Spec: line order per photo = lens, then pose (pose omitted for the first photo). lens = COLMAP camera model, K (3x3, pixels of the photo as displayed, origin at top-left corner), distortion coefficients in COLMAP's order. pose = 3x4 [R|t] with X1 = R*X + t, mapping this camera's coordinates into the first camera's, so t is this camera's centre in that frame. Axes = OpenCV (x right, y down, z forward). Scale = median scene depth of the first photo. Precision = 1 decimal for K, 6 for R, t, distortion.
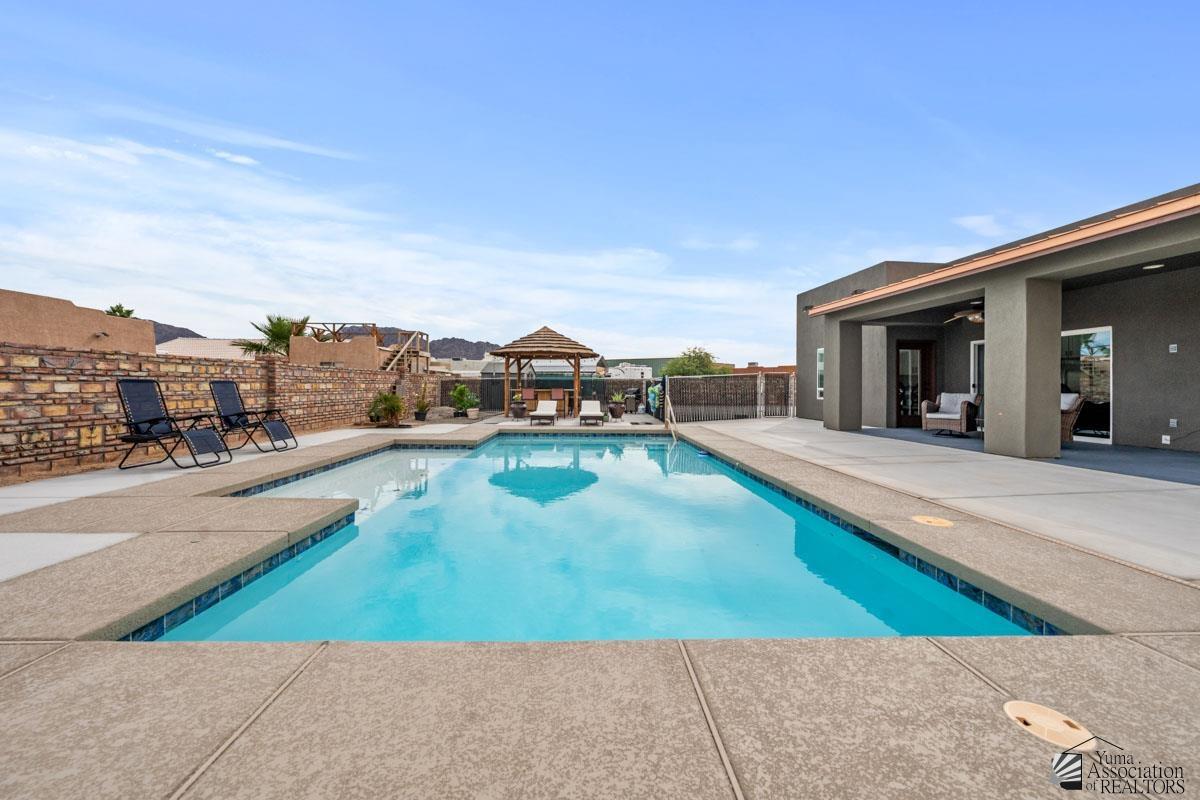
lens RADIAL K [[420.1, 0, 600.9], [0, 420.1, 385.4], [0, 0, 1]] dist [-0.001002, -0.000063]
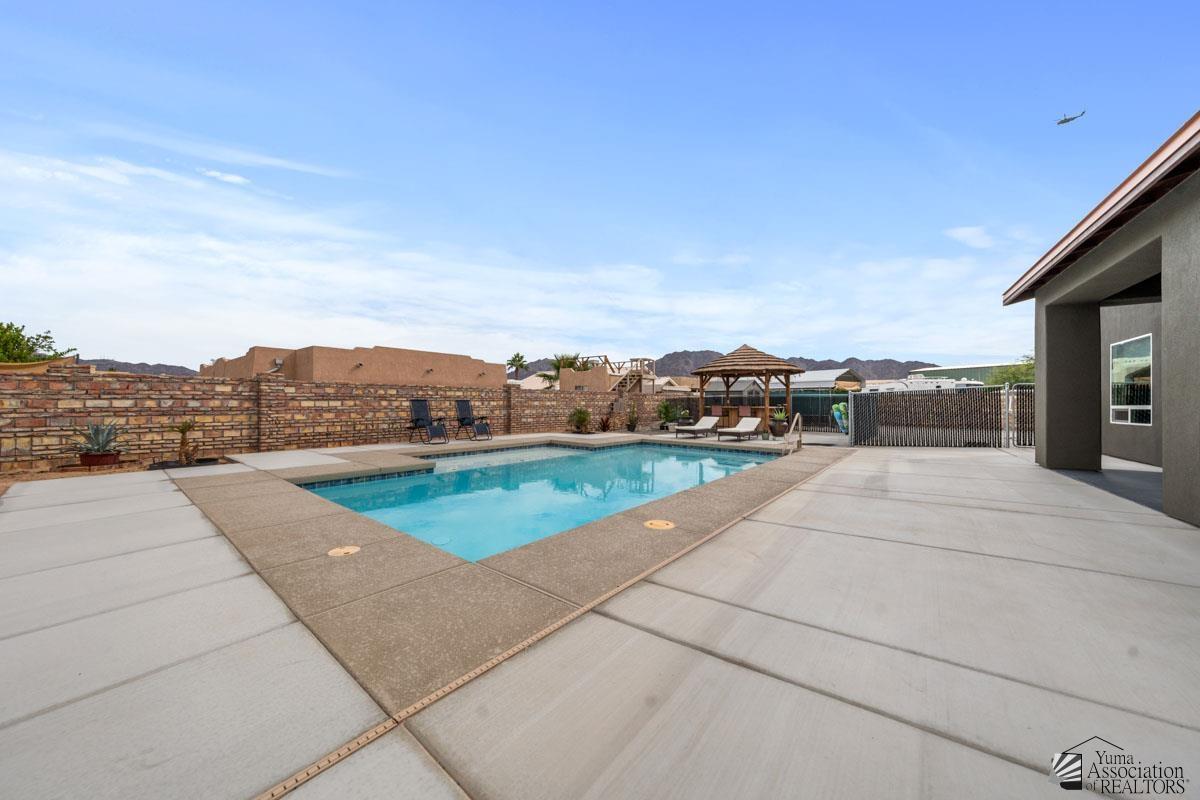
lens RADIAL K [[410.1, 0, 597.6], [0, 410.1, 404.2], [0, 0, 1]] dist [-0.001853, -0.000066]
pose [[0.758080, 0.000842, -0.652160, 0.394578], [0.000749, 0.999997, 0.002161, 0.002244], [0.652161, -0.002126, 0.758078, 0.025318]]
